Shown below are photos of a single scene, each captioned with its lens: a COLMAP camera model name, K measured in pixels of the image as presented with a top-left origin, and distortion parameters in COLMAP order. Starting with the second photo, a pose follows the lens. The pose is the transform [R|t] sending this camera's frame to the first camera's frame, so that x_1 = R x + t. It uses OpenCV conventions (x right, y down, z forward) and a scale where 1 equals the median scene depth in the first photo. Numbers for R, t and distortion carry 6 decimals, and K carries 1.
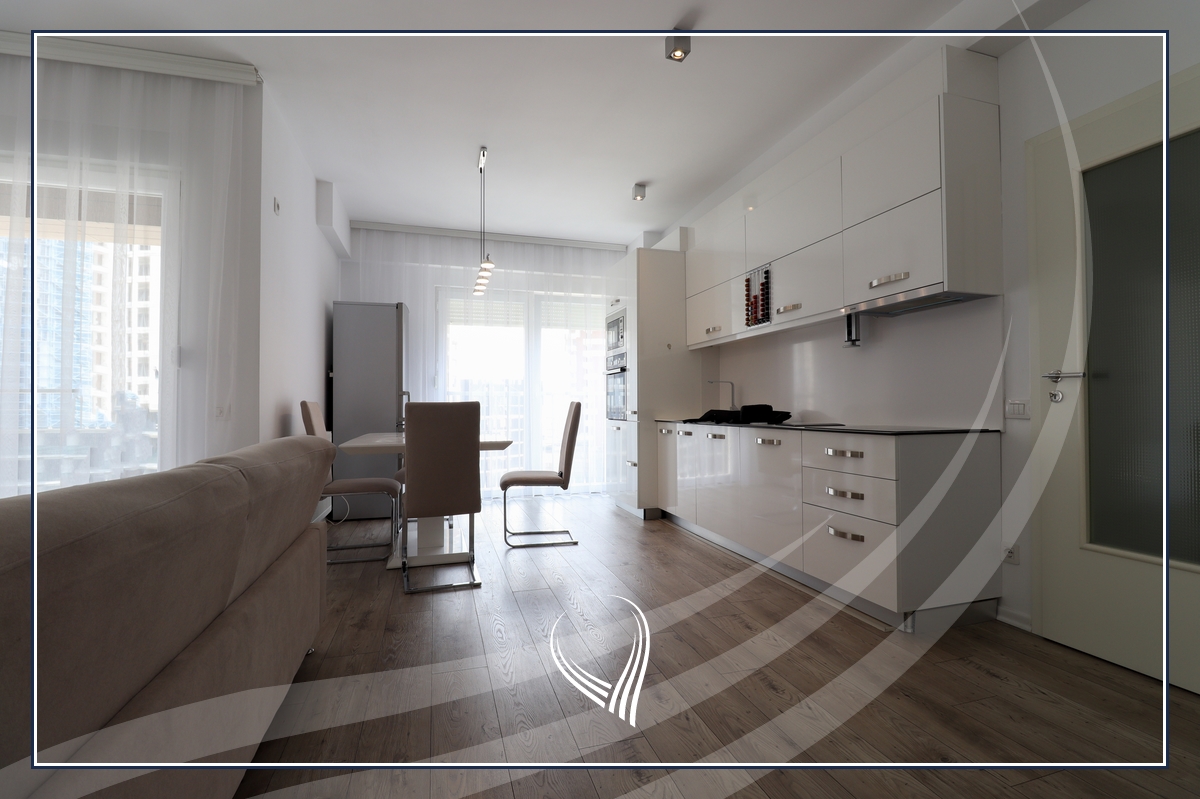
lens RADIAL K [[556.5, 0, 597.7], [0, 556.5, 398.5], [0, 0, 1]] dist [0.000459, 0.000096]
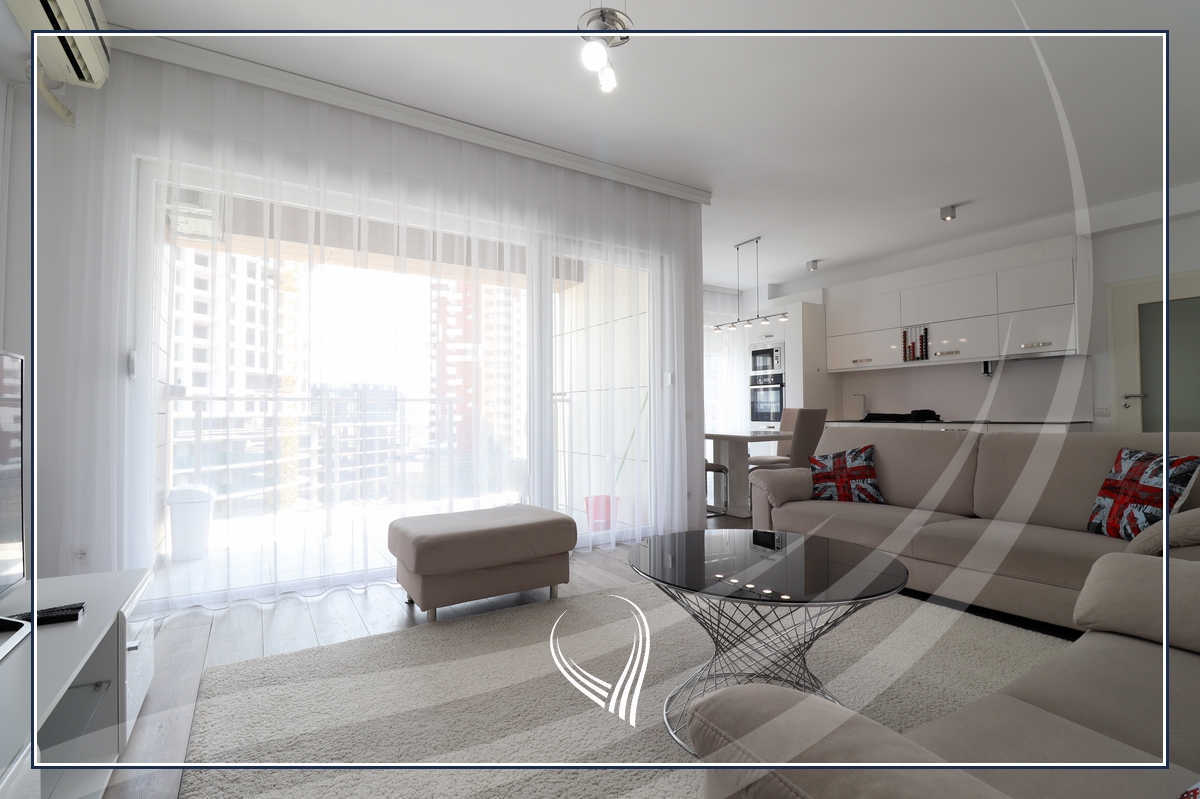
lens RADIAL K [[556.5, 0, 604.3], [0, 556.5, 396.1], [0, 0, 1]] dist [0.000459, 0.000096]
pose [[0.961233, 0.002217, 0.275728, -0.962953], [0.001832, 0.999894, -0.014426, -0.007407], [-0.275731, 0.014372, 0.961127, -0.286240]]
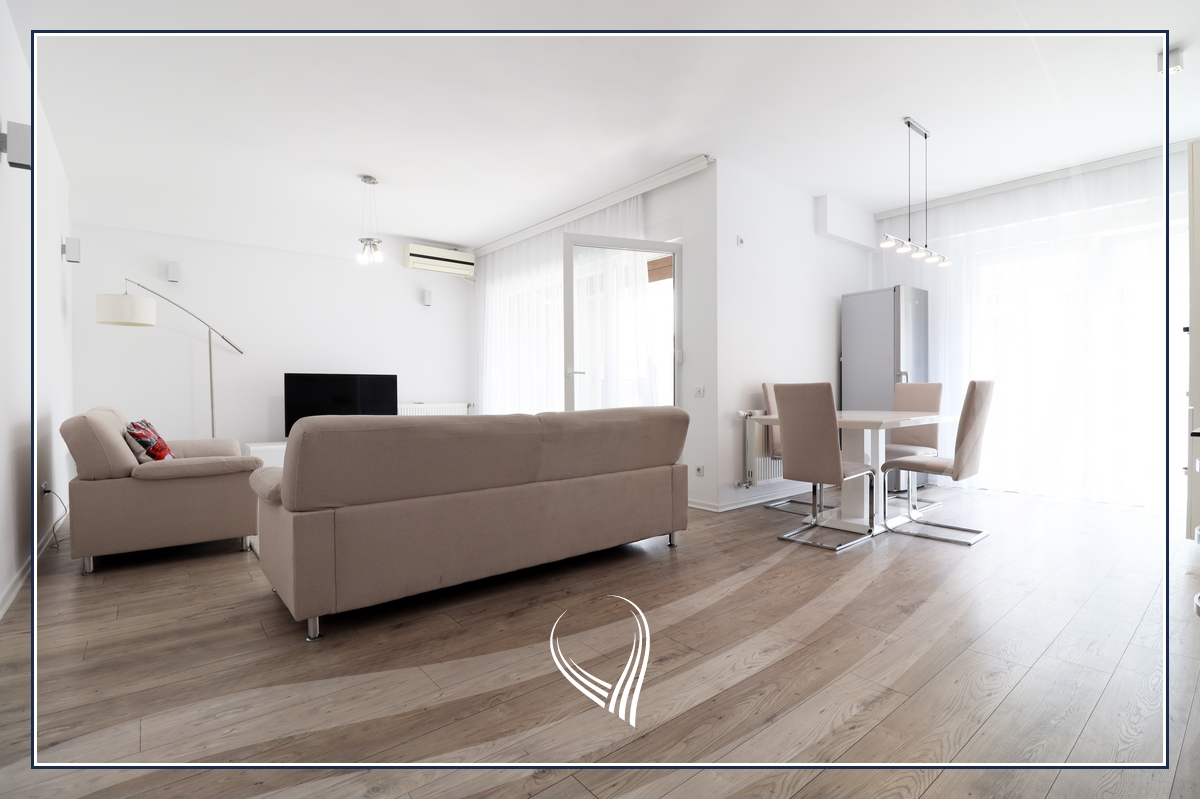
lens RADIAL K [[556.5, 0, 622.3], [0, 556.5, 399.1], [0, 0, 1]] dist [0.000459, 0.000096]
pose [[0.422085, 0.016021, -0.906415, 0.913102], [0.018932, 0.999470, 0.026482, 0.002134], [0.906358, -0.028338, 0.421558, 0.245753]]
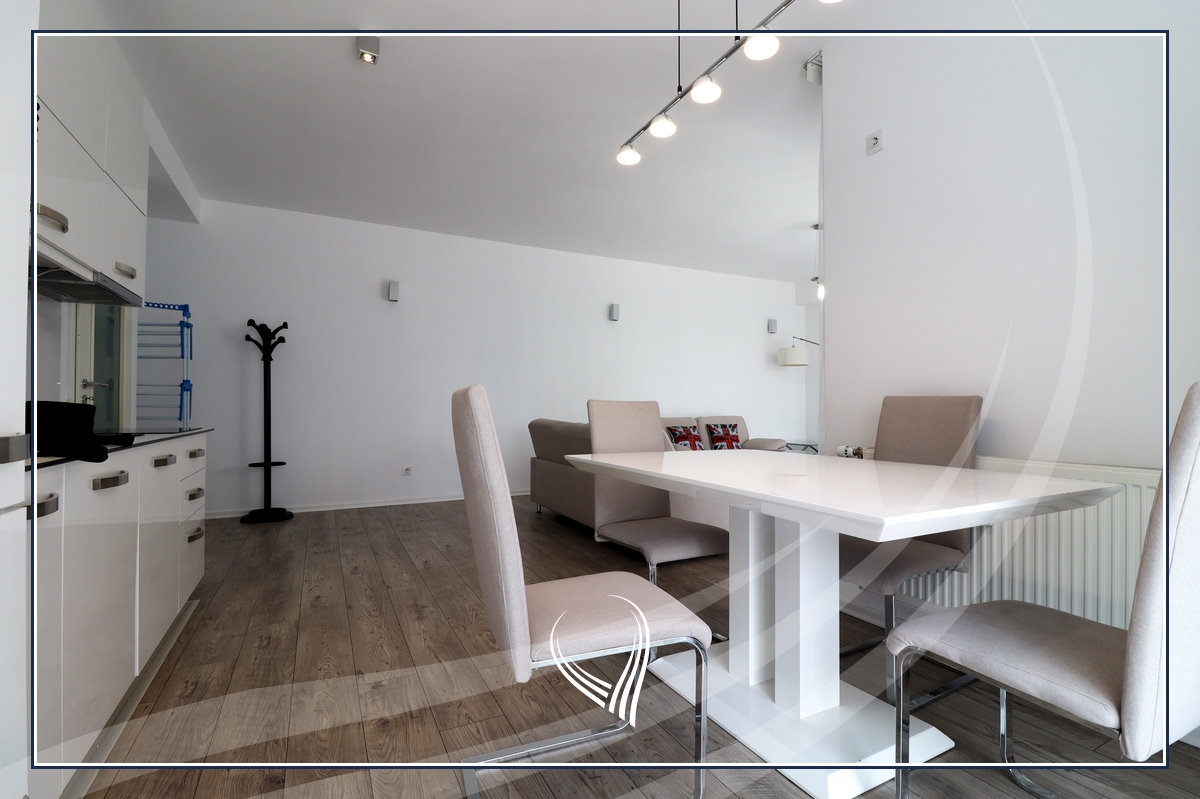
lens RADIAL K [[556.5, 0, 600.8], [0, 556.5, 402.4], [0, 0, 1]] dist [0.000459, 0.000096]
pose [[-0.980330, 0.005478, -0.197290, 0.340149], [0.009558, 0.999760, -0.019730, 0.020936], [0.197135, -0.021228, -0.980147, 1.667307]]
